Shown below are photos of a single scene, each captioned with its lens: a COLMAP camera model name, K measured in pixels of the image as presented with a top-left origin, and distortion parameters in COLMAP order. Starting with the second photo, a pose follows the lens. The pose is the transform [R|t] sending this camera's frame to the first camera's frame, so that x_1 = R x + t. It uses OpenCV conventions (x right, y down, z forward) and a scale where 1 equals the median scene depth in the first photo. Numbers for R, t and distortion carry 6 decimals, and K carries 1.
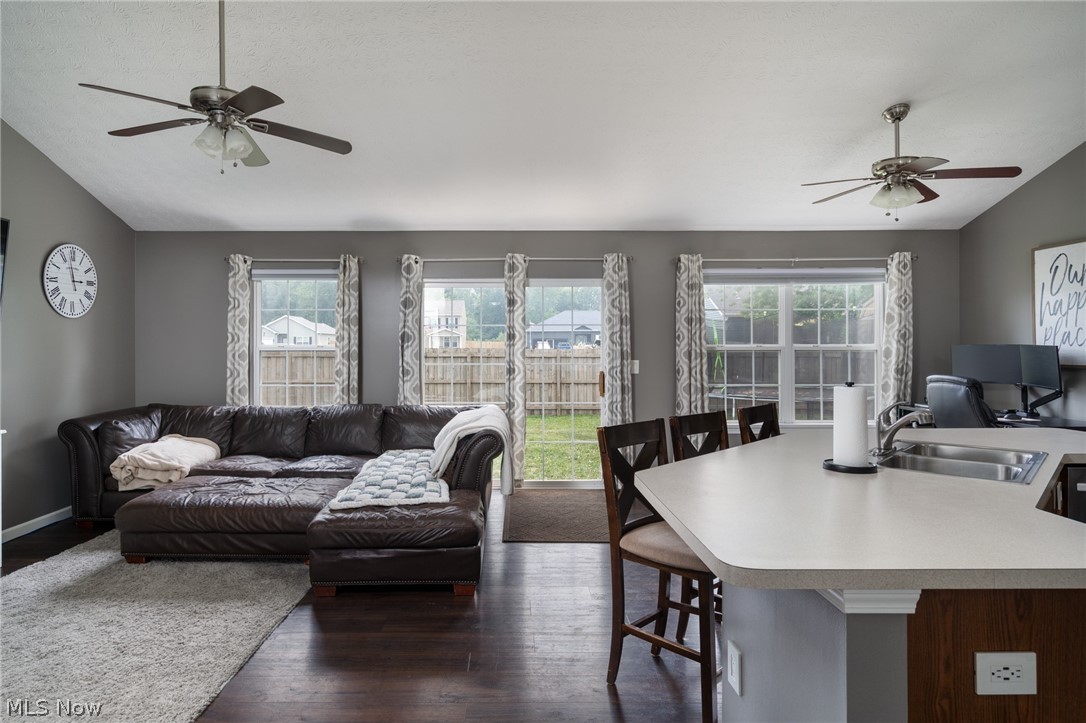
lens RADIAL K [[611.9, 0, 507.5], [0, 611.9, 345.9], [0, 0, 1]] dist [0.007498, -0.002412]
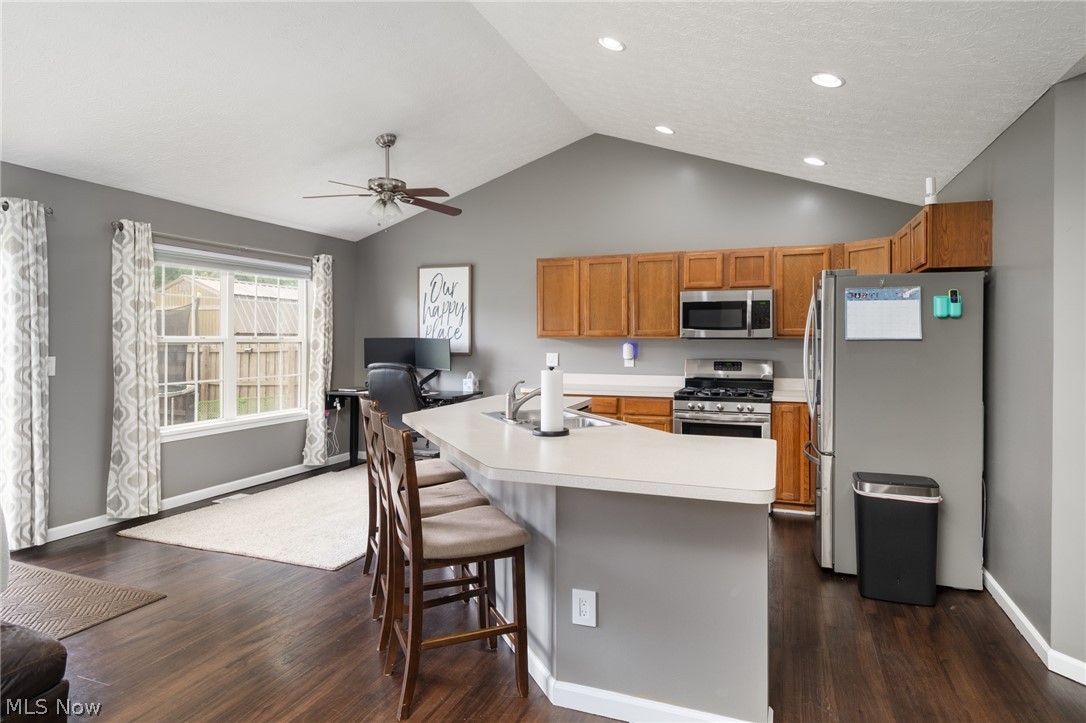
lens RADIAL K [[611.9, 0, 563.6], [0, 611.9, 337.3], [0, 0, 1]] dist [0.007498, -0.002412]
pose [[0.336416, 0.006481, 0.941691, -0.303655], [-0.006262, 0.999970, -0.004645, 0.000725], [-0.941693, -0.004334, 0.336446, 0.248690]]
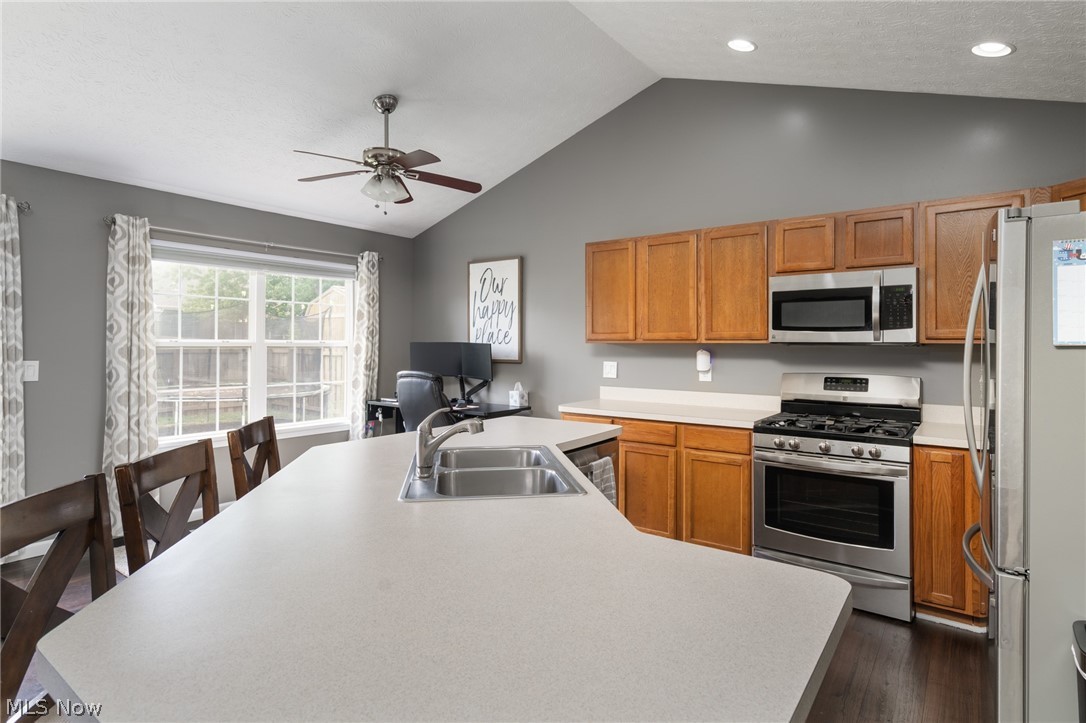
lens RADIAL K [[574.4, 0, 543.2], [0, 574.4, 341.7], [0, 0, 1]] dist [-0.004734, 0.005699]
pose [[0.594334, 0.009554, 0.804161, 0.044976], [-0.009586, 0.999943, -0.004795, 0.000441], [-0.804161, -0.004859, 0.594392, 0.220304]]
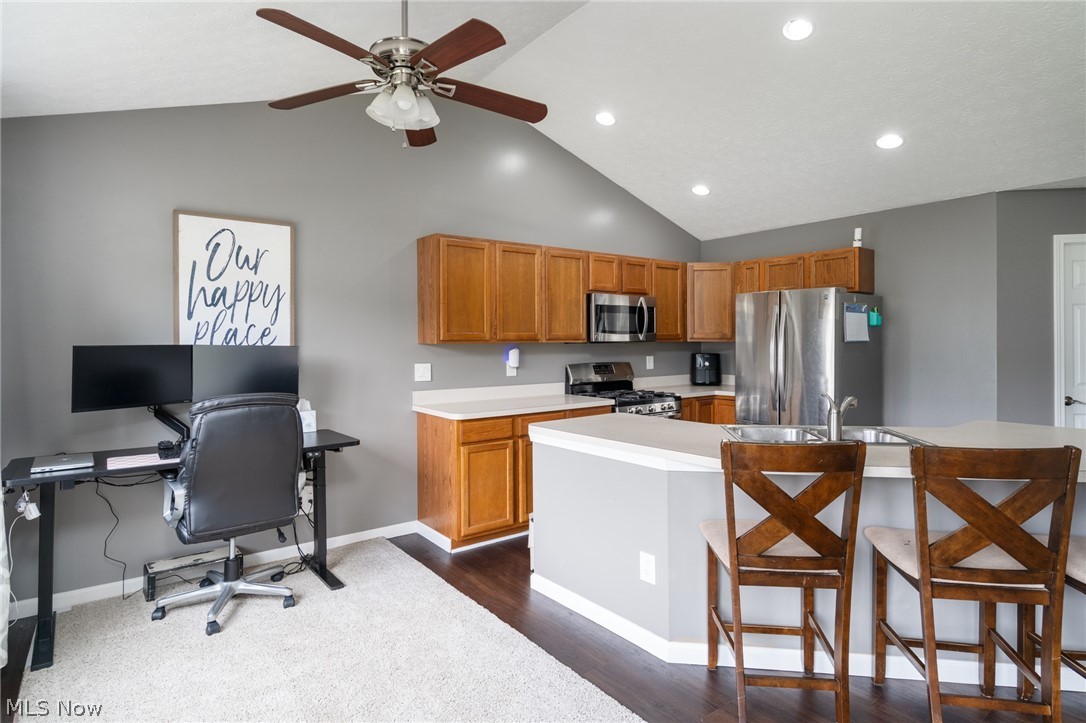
lens RADIAL K [[574.4, 0, 551.8], [0, 574.4, 341.3], [0, 0, 1]] dist [-0.004734, 0.005699]
pose [[-0.613301, 0.008123, 0.789808, 0.066154], [0.005472, 0.999967, -0.006036, -0.000067], [-0.789831, 0.000620, -0.613325, 1.069280]]
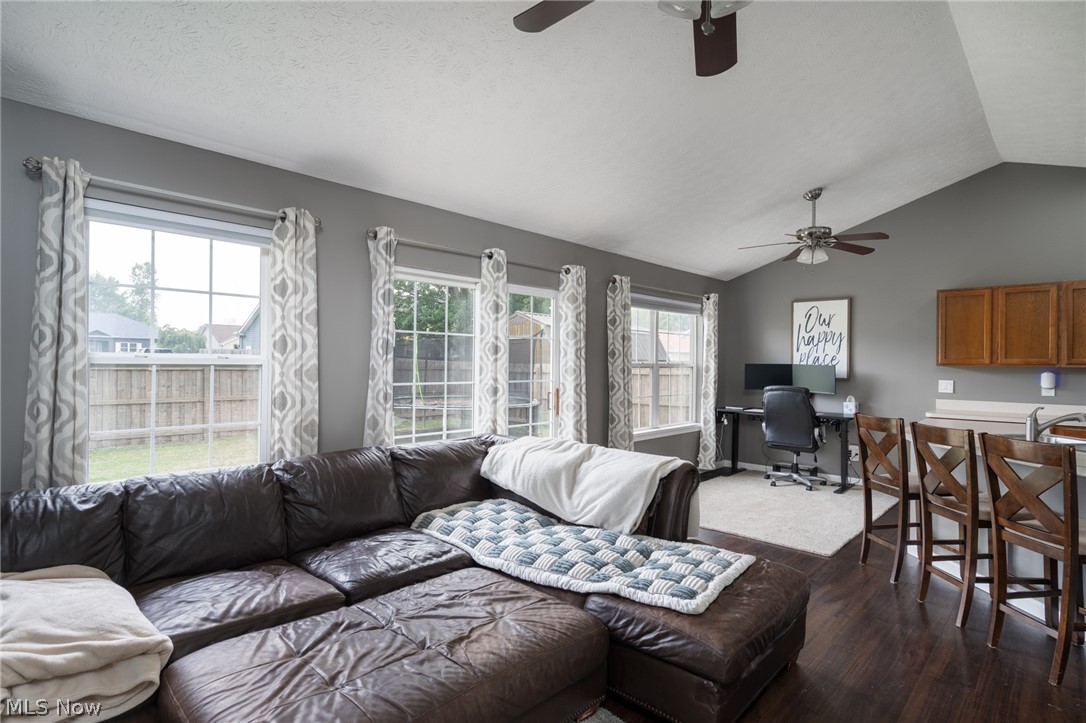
lens RADIAL K [[574.4, 0, 539.0], [0, 574.4, 356.6], [0, 0, 1]] dist [-0.004734, 0.005699]
pose [[0.675894, 0.016055, 0.736824, -0.610708], [-0.015474, 0.999851, -0.007592, -0.000401], [-0.736836, -0.006270, 0.676042, 0.506031]]
